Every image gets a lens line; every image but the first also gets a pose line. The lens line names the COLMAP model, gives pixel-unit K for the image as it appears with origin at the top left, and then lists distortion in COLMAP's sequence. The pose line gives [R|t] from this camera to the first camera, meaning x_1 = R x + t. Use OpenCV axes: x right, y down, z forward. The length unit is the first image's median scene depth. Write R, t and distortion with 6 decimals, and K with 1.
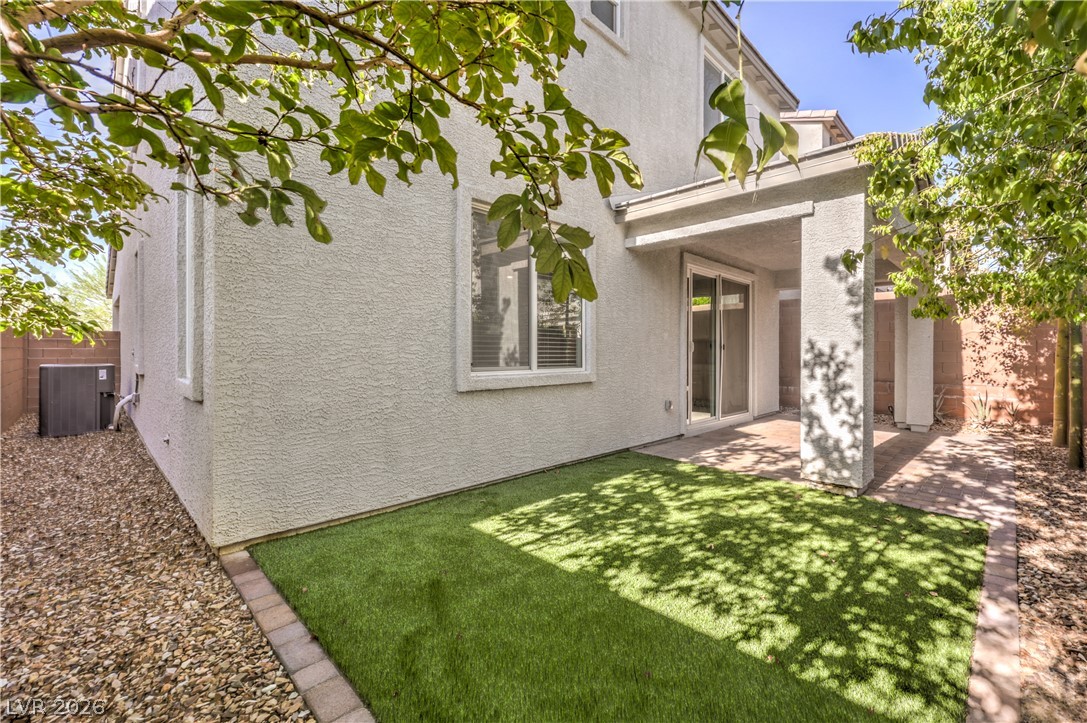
lens RADIAL K [[455.6, 0, 548.4], [0, 455.6, 359.0], [0, 0, 1]] dist [0.004004, -0.000058]
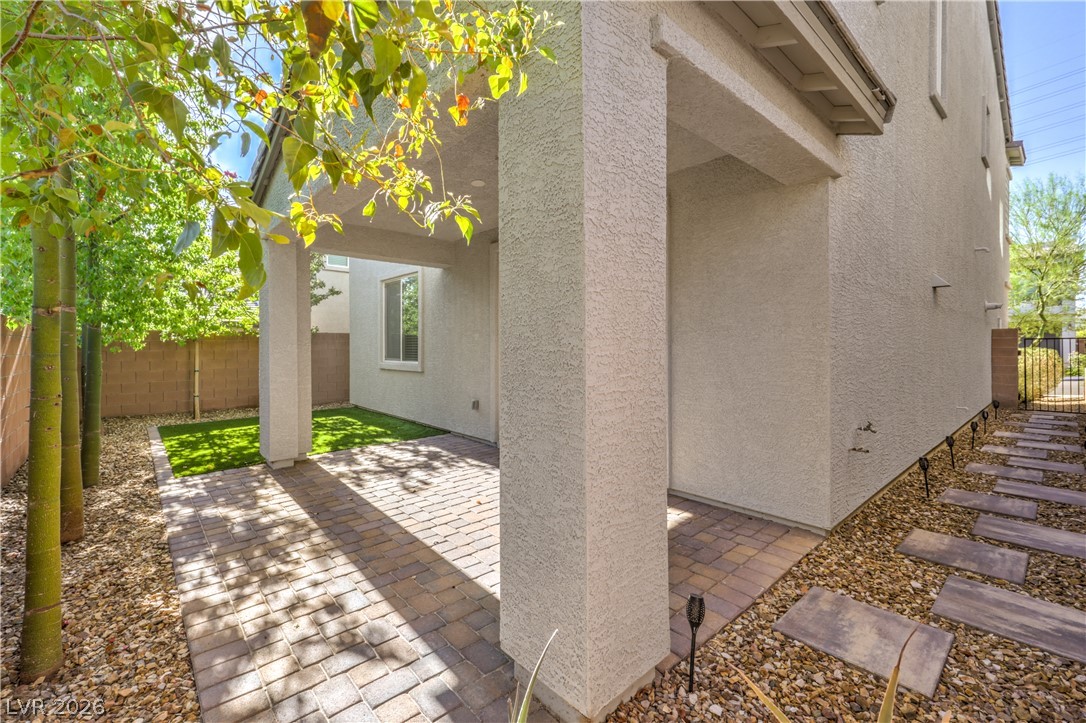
lens RADIAL K [[455.1, 0, 545.1], [0, 455.1, 353.0], [0, 0, 1]] dist [0.004004, -0.000058]
pose [[-0.041665, 0.006948, -0.999107, 2.187660], [-0.015448, 0.999852, 0.007598, -0.039847], [0.999012, 0.015750, -0.041552, 2.068453]]
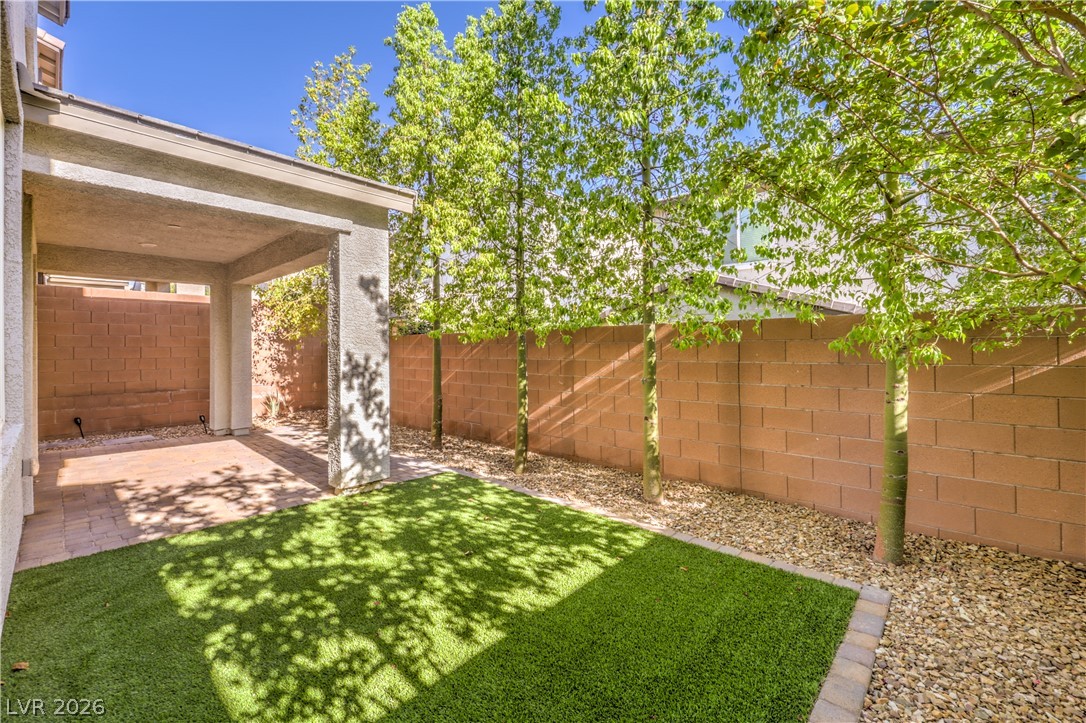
lens RADIAL K [[455.1, 0, 568.9], [0, 455.1, 339.7], [0, 0, 1]] dist [0.004004, -0.000058]
pose [[-0.075383, 0.016337, 0.997021, -0.588528], [0.022381, 0.999642, -0.014687, -0.051298], [-0.996903, 0.021207, -0.075721, 0.671159]]
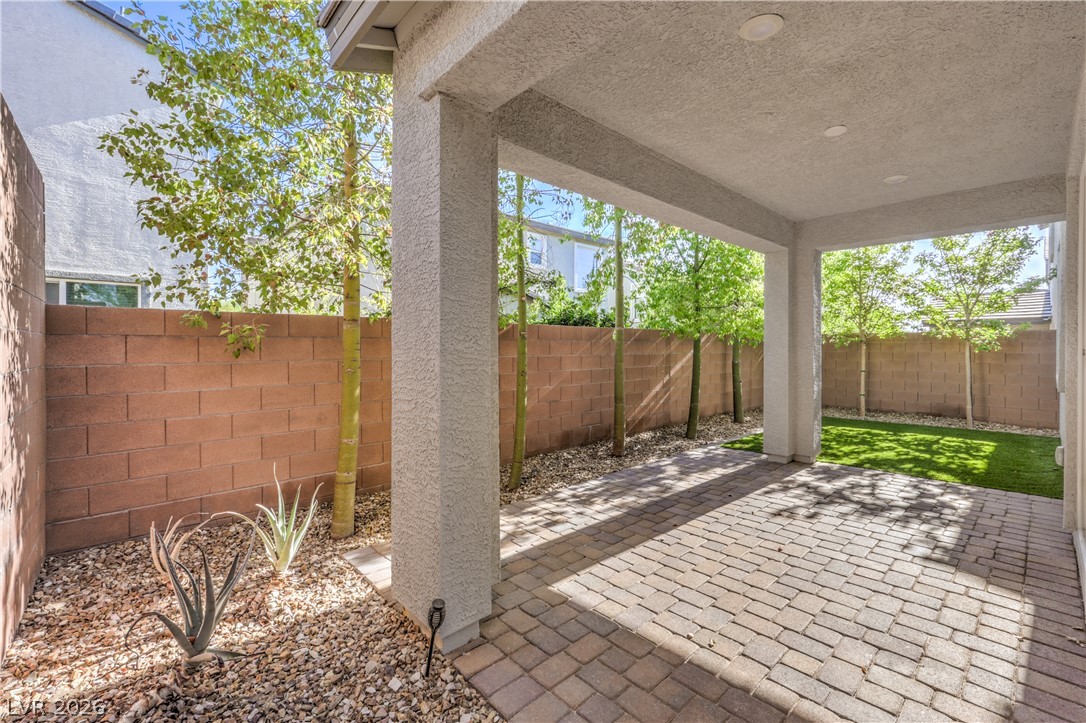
lens RADIAL K [[455.1, 0, 548.5], [0, 455.1, 352.9], [0, 0, 1]] dist [0.004004, -0.000058]
pose [[-0.999639, -0.005573, 0.026280, 1.531202], [-0.004817, 0.999575, 0.028760, -0.064327], [-0.026429, 0.028624, -0.999241, 2.727768]]
